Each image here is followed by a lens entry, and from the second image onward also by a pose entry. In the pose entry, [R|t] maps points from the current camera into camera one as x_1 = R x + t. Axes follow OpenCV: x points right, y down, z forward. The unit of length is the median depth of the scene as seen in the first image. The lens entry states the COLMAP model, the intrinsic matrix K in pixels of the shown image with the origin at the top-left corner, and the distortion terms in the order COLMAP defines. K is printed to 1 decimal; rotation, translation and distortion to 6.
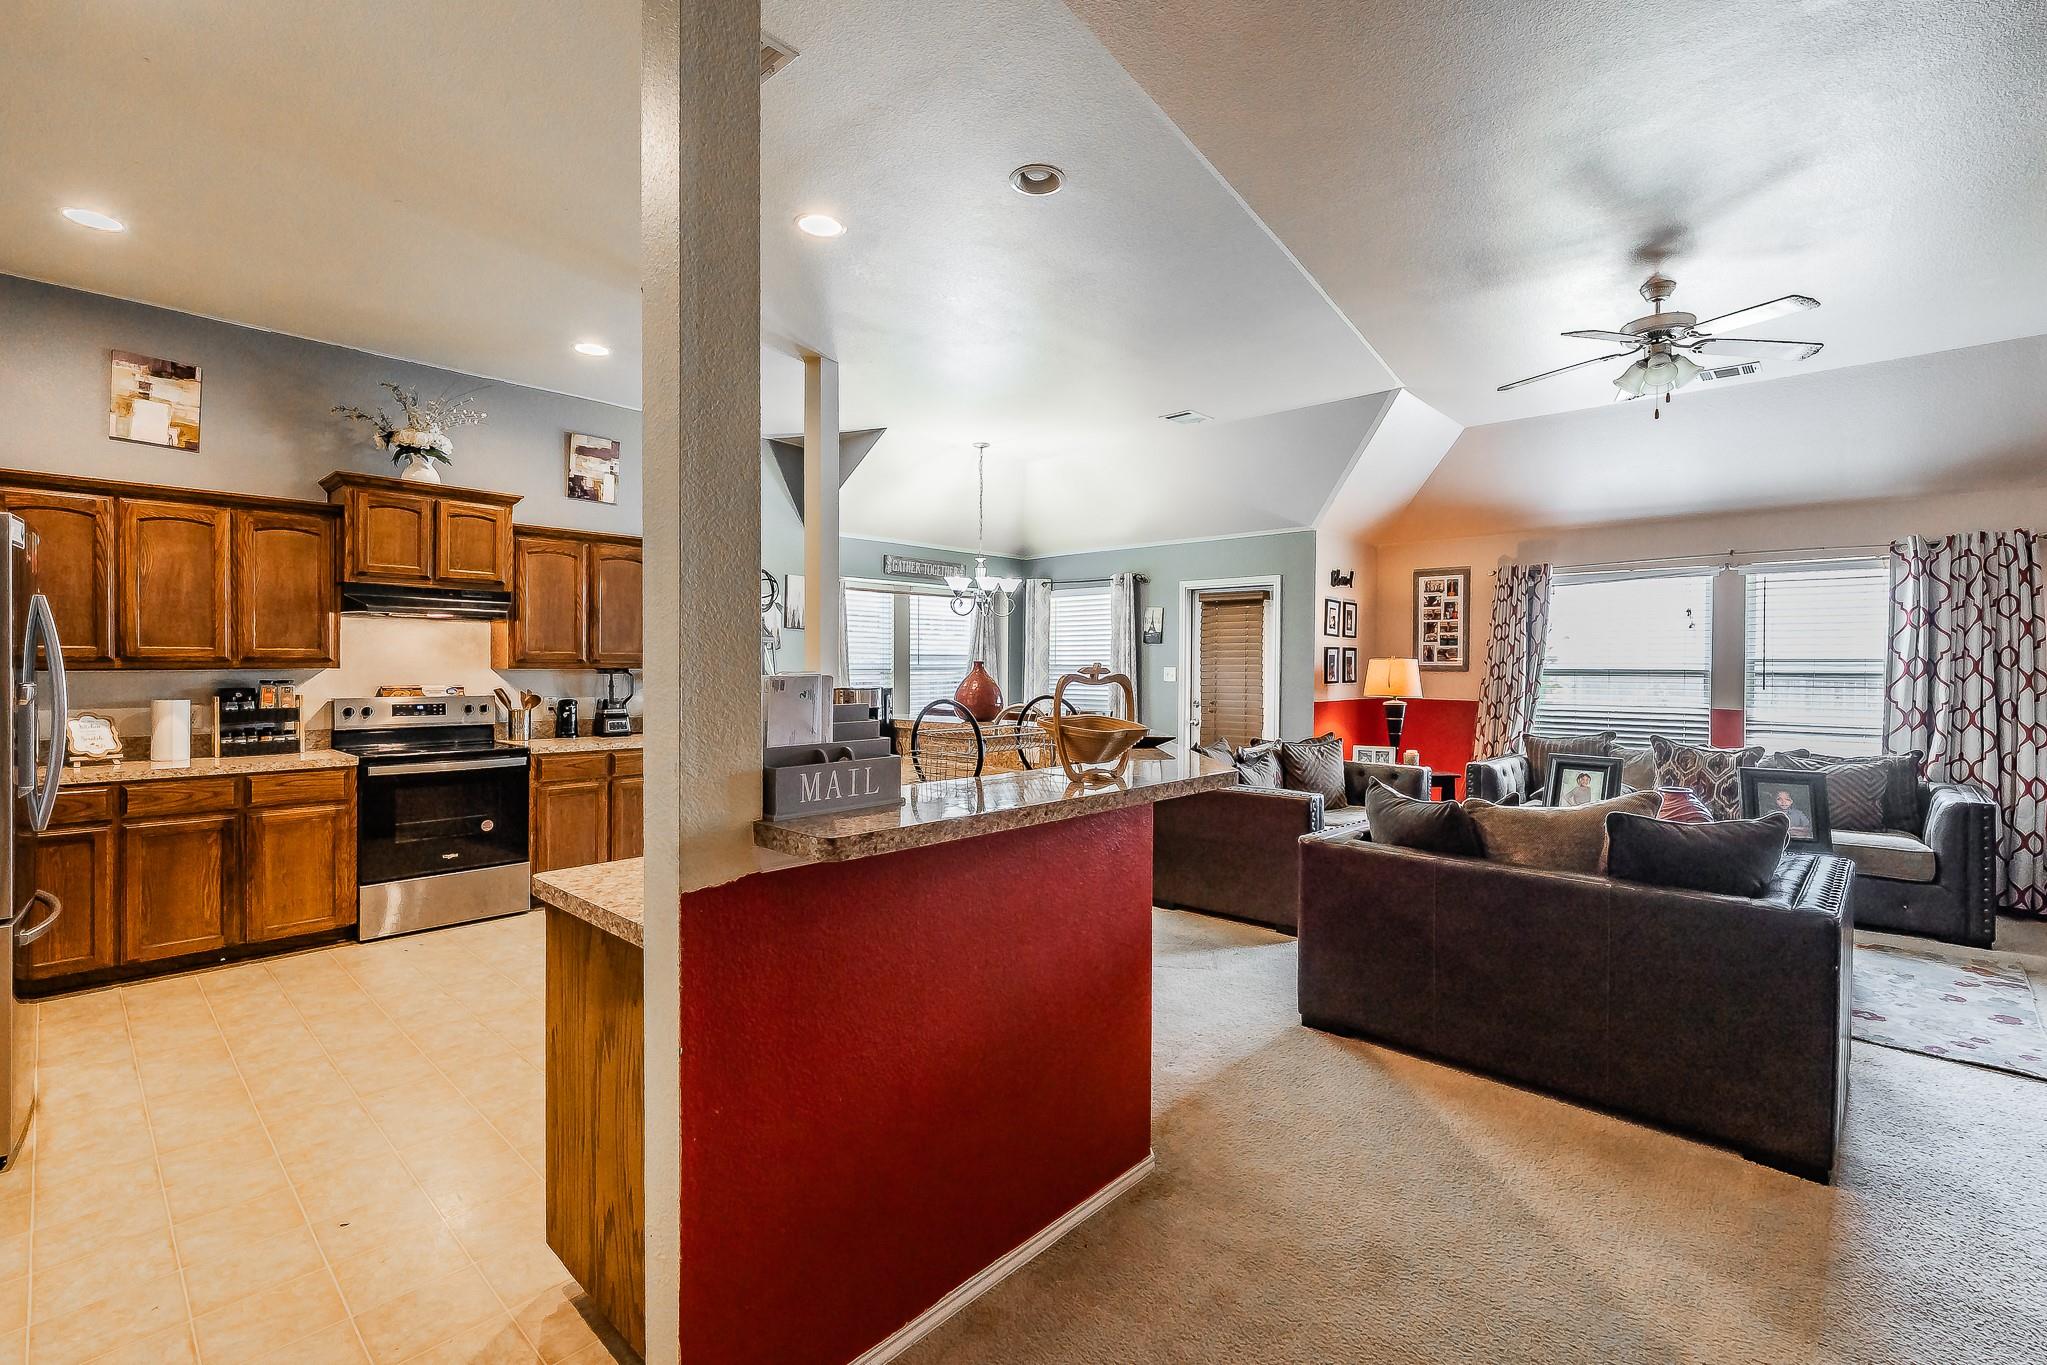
lens RADIAL K [[871.9, 0, 1003.3], [0, 871.9, 688.2], [0, 0, 1]] dist [-0.005590, -0.000403]
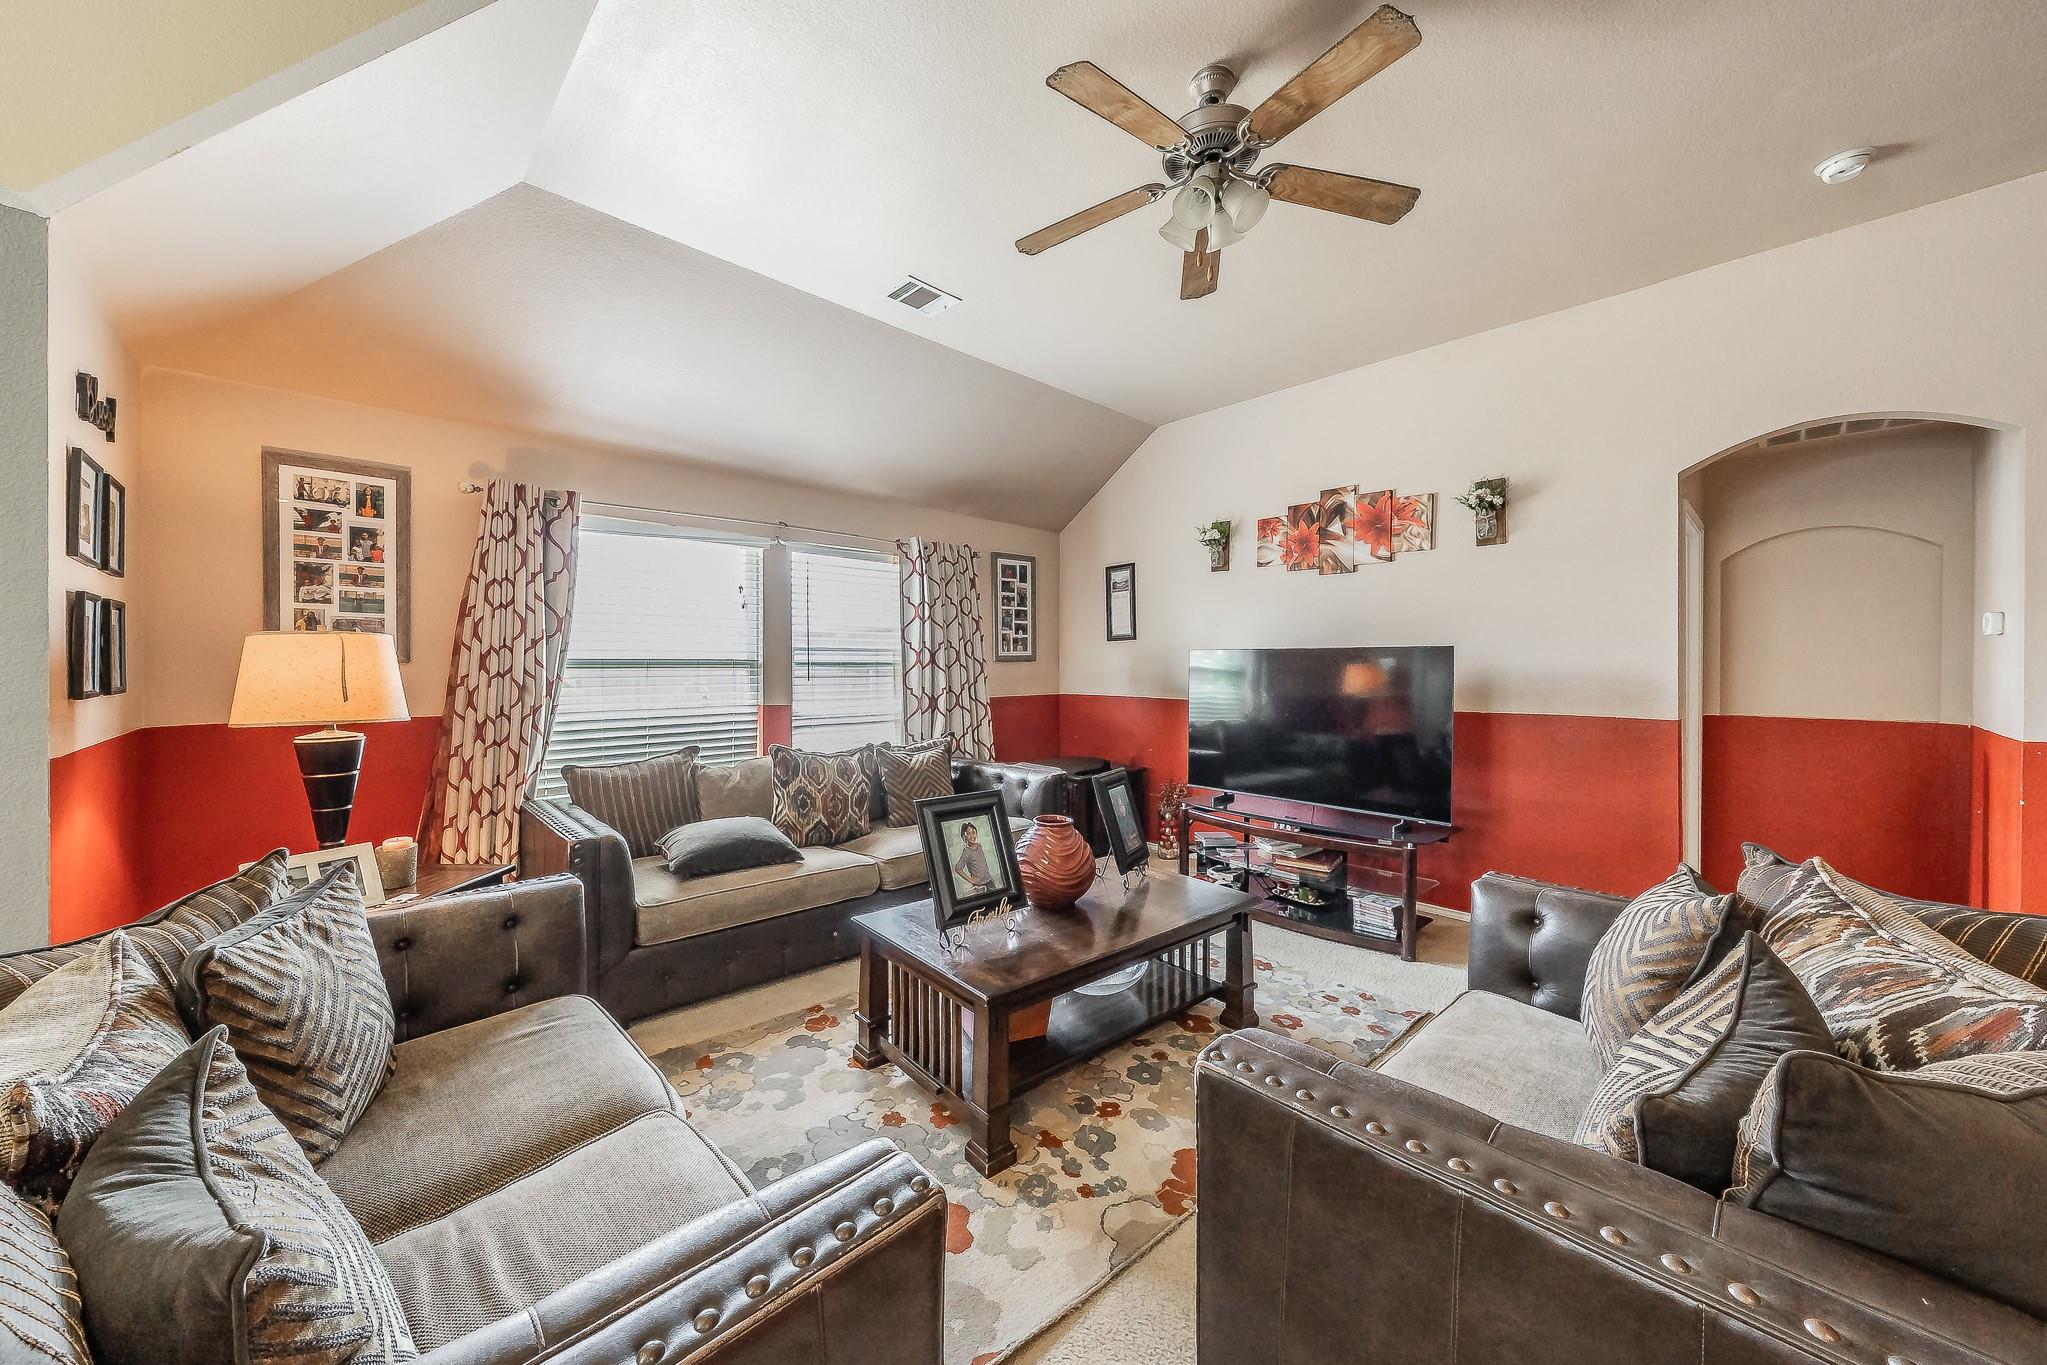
lens RADIAL K [[740.4, 0, 1081.7], [0, 740.4, 668.1], [0, 0, 1]] dist [-0.007362, 0.000218]
pose [[0.020756, -0.010343, 0.999731, 0.123275], [0.024878, 0.999642, 0.009826, -0.014230], [-0.999475, 0.024667, 0.021005, 0.793838]]
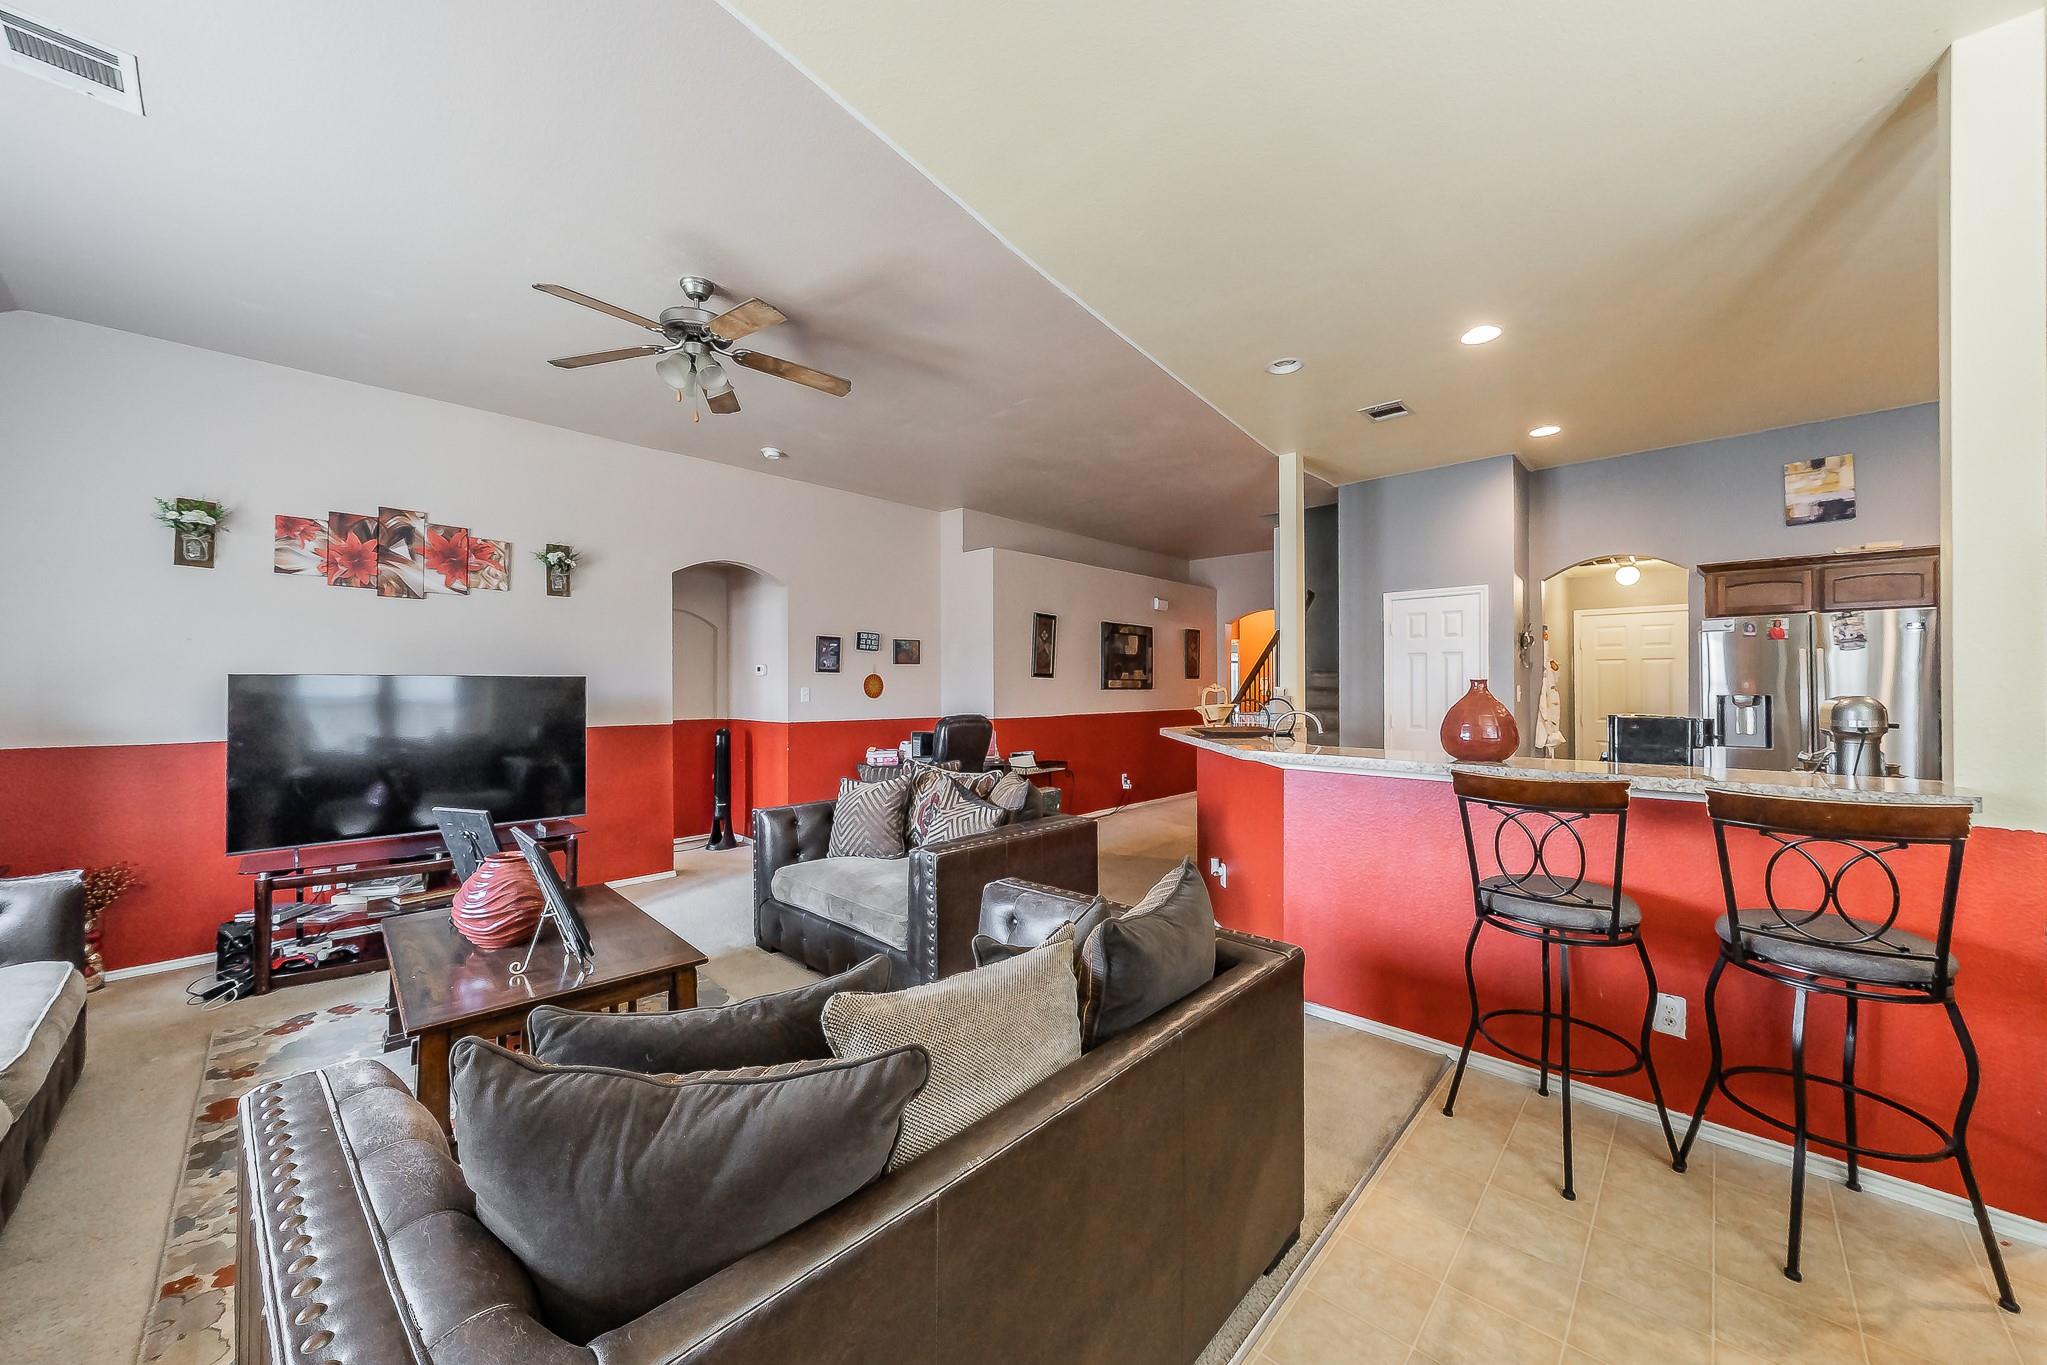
lens RADIAL K [[740.4, 0, 1003.1], [0, 740.4, 680.4], [0, 0, 1]] dist [-0.007362, 0.000218]
pose [[-0.999995, -0.003074, 0.000135, 0.308883], [-0.003070, 0.999788, 0.020379, -0.034047], [-0.000198, 0.020378, -0.999792, 1.314876]]
